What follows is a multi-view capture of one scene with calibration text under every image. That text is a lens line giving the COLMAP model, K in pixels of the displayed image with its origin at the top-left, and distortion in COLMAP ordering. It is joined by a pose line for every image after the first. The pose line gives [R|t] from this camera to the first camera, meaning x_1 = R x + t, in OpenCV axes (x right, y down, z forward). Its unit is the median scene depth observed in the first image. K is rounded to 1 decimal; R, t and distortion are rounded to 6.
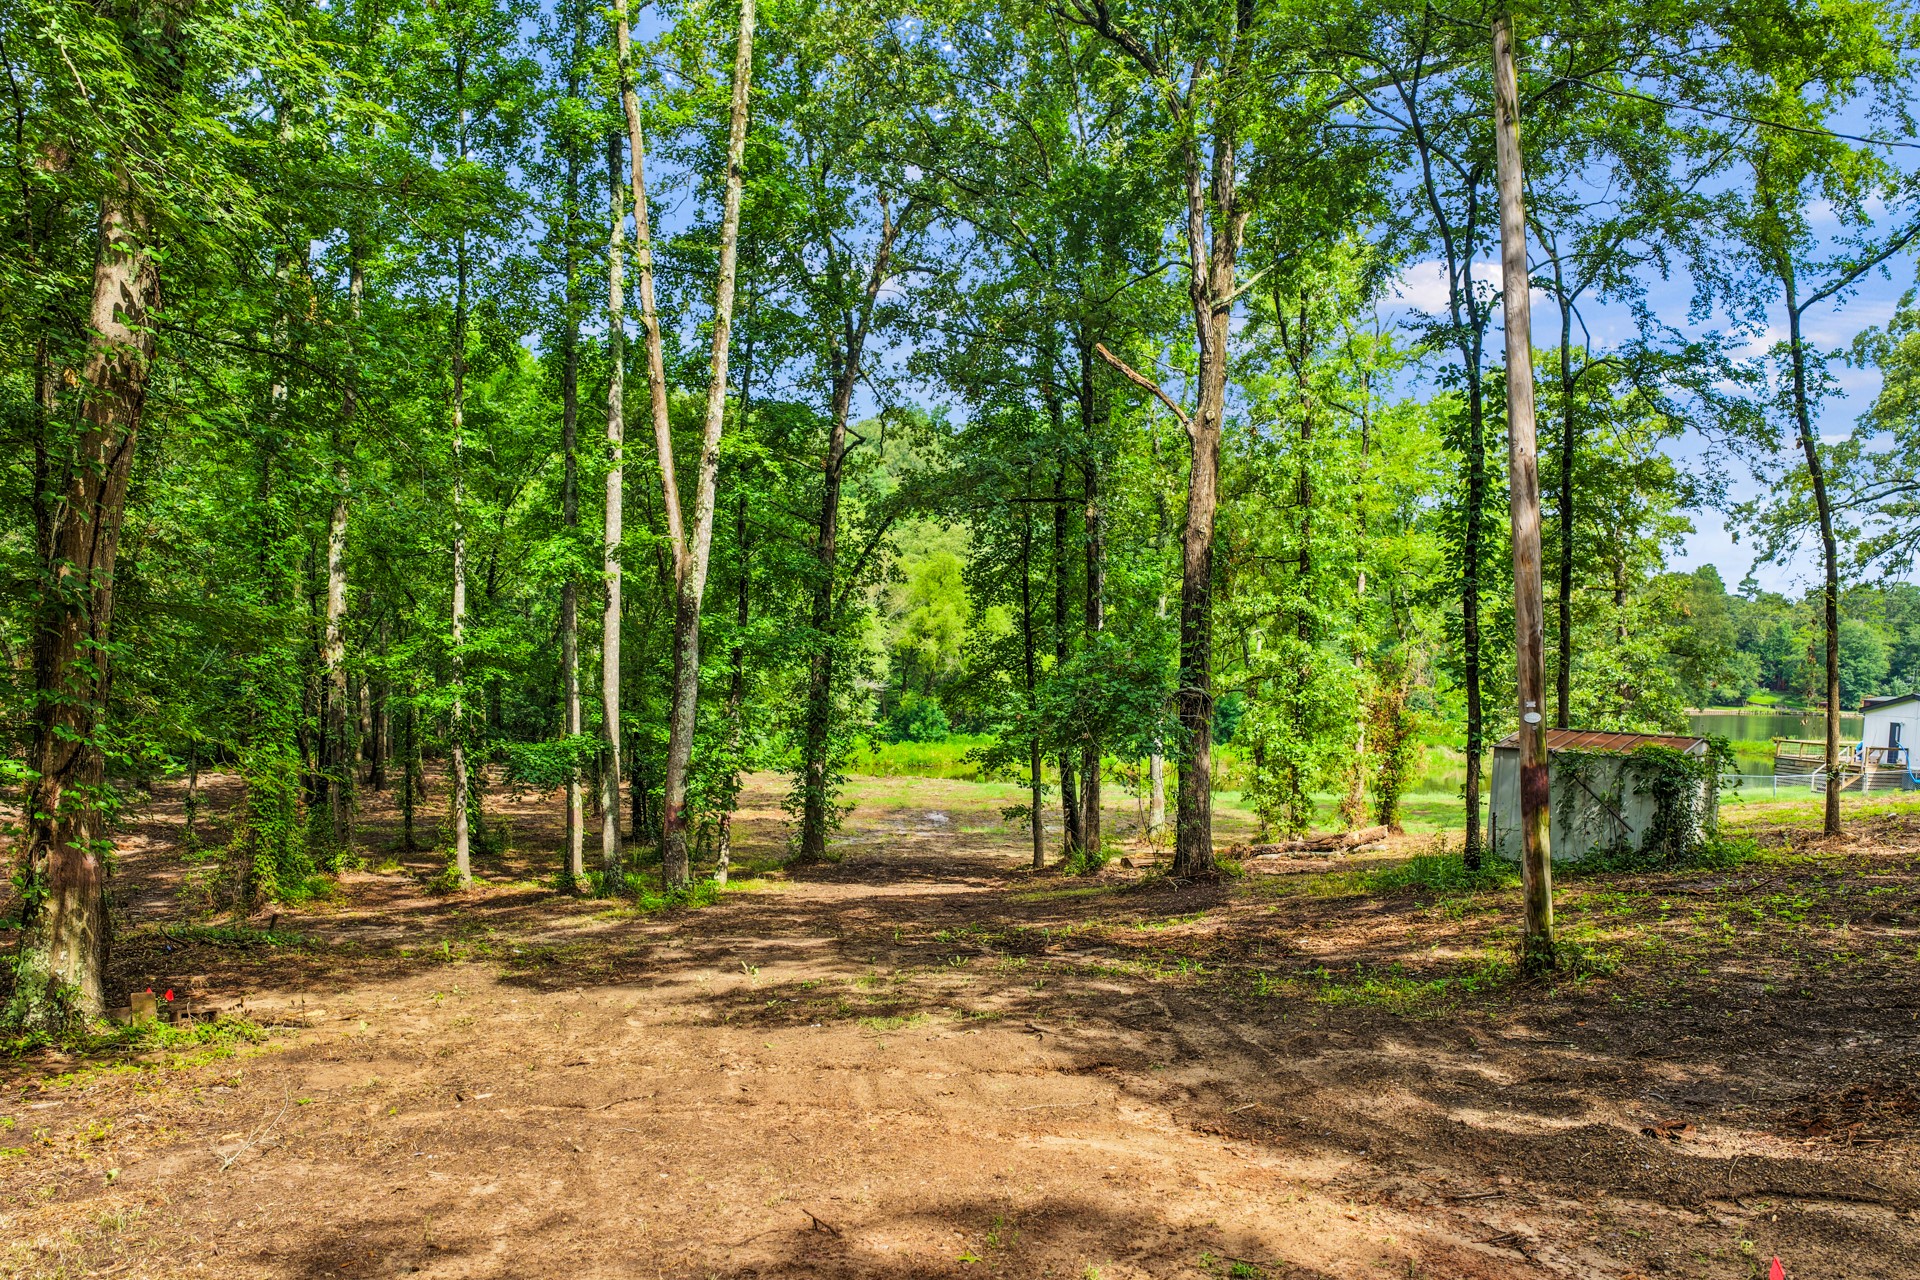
lens RADIAL K [[1640.6, 0, 969.0], [0, 1640.6, 874.1], [0, 0, 1]] dist [0.005912, 0.000317]
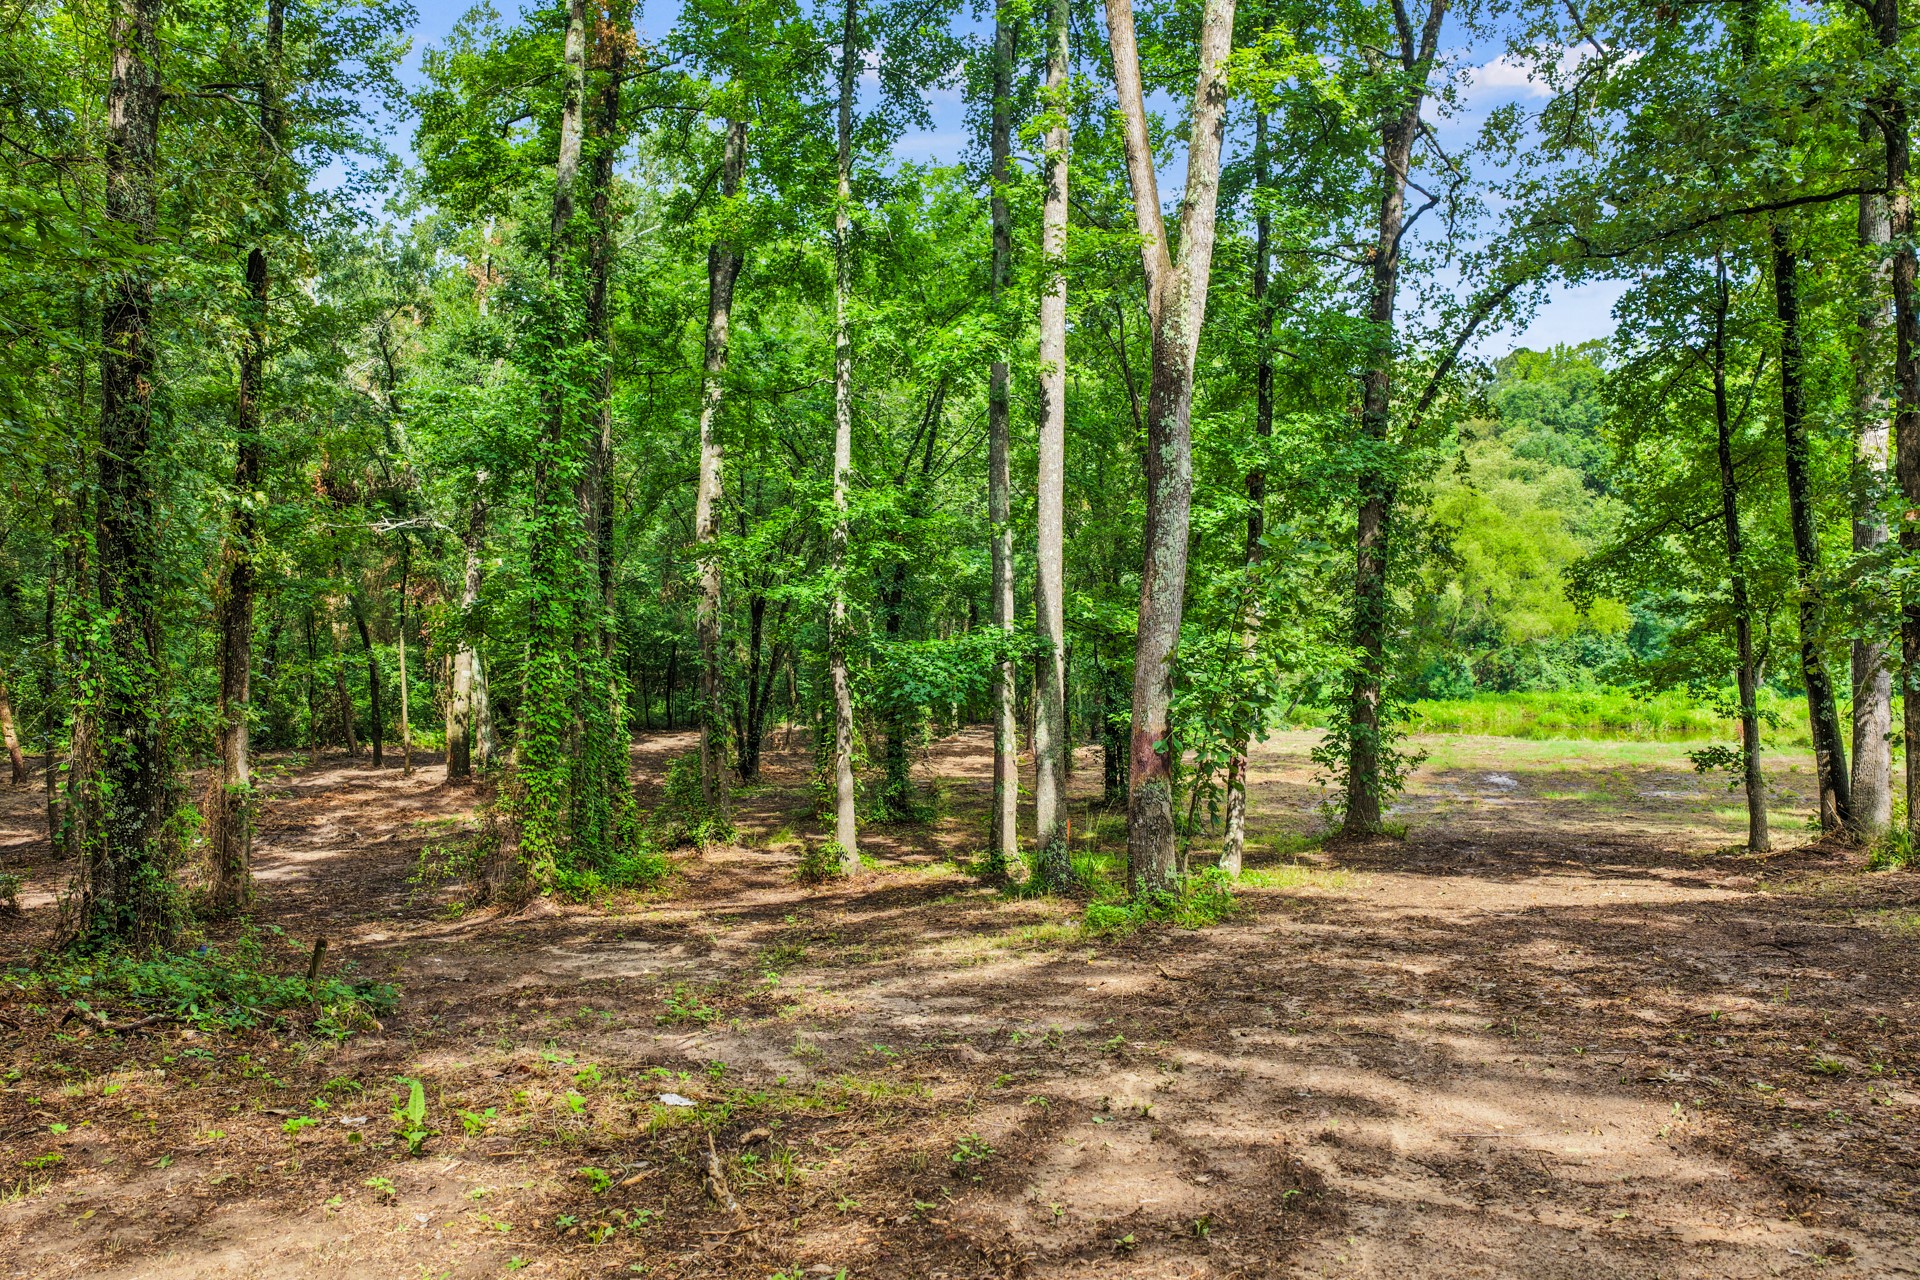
lens RADIAL K [[1600.4, 0, 961.7], [0, 1600.4, 650.5], [0, 0, 1]] dist [0.002864, 0.009770]
pose [[0.953974, -0.025803, -0.298777, -0.064398], [-0.010888, 0.992654, -0.120493, -0.003598], [0.299692, 0.118201, 0.946686, 0.384211]]
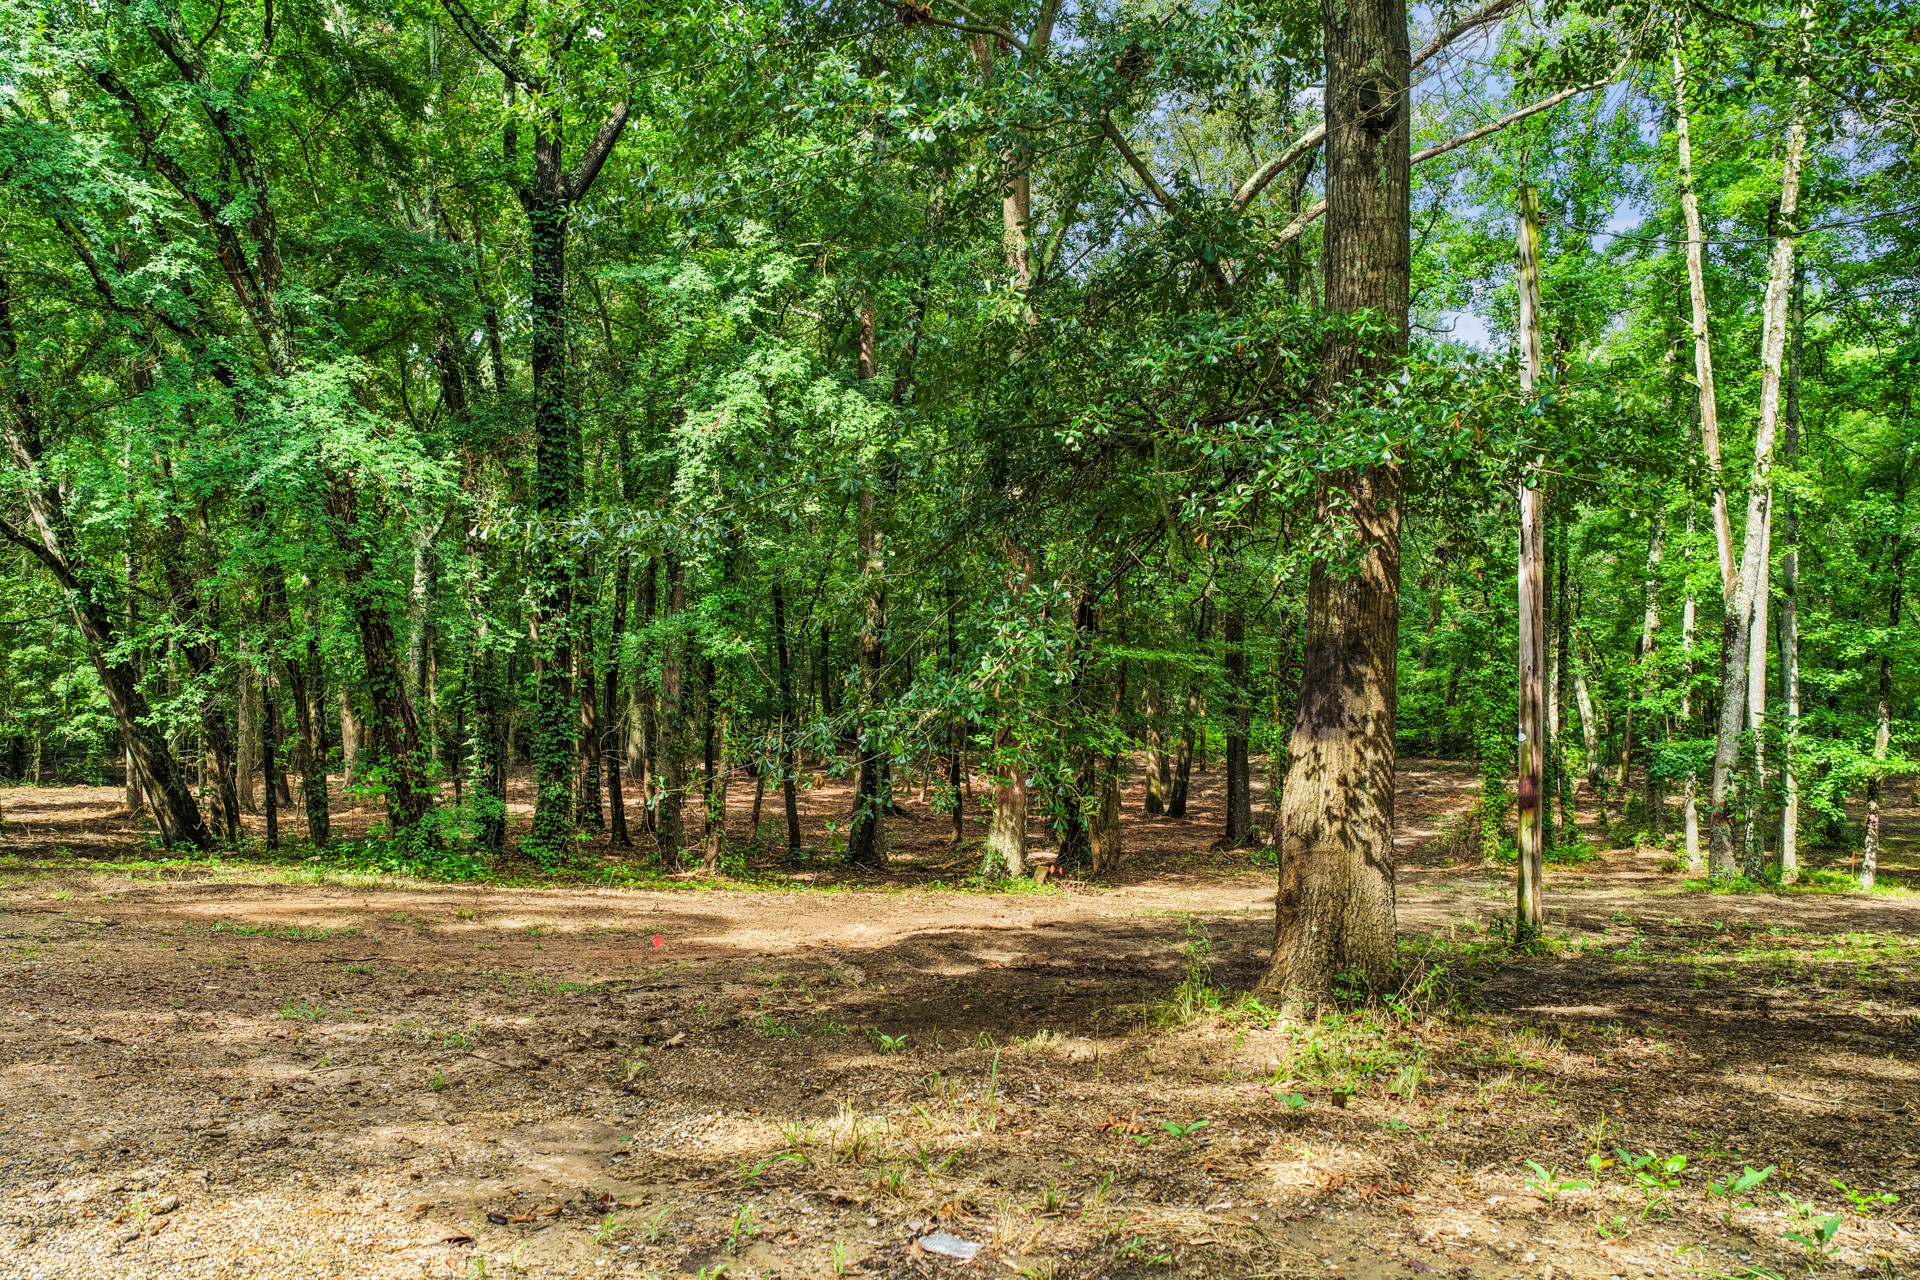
lens RADIAL K [[1600.4, 0, 961.7], [0, 1600.4, 650.5], [0, 0, 1]] dist [0.002864, 0.009770]
pose [[0.495388, -0.016897, -0.868507, 0.403327], [-0.097098, 0.992468, -0.074693, -0.009372], [0.863228, 0.121332, 0.490017, 0.011208]]
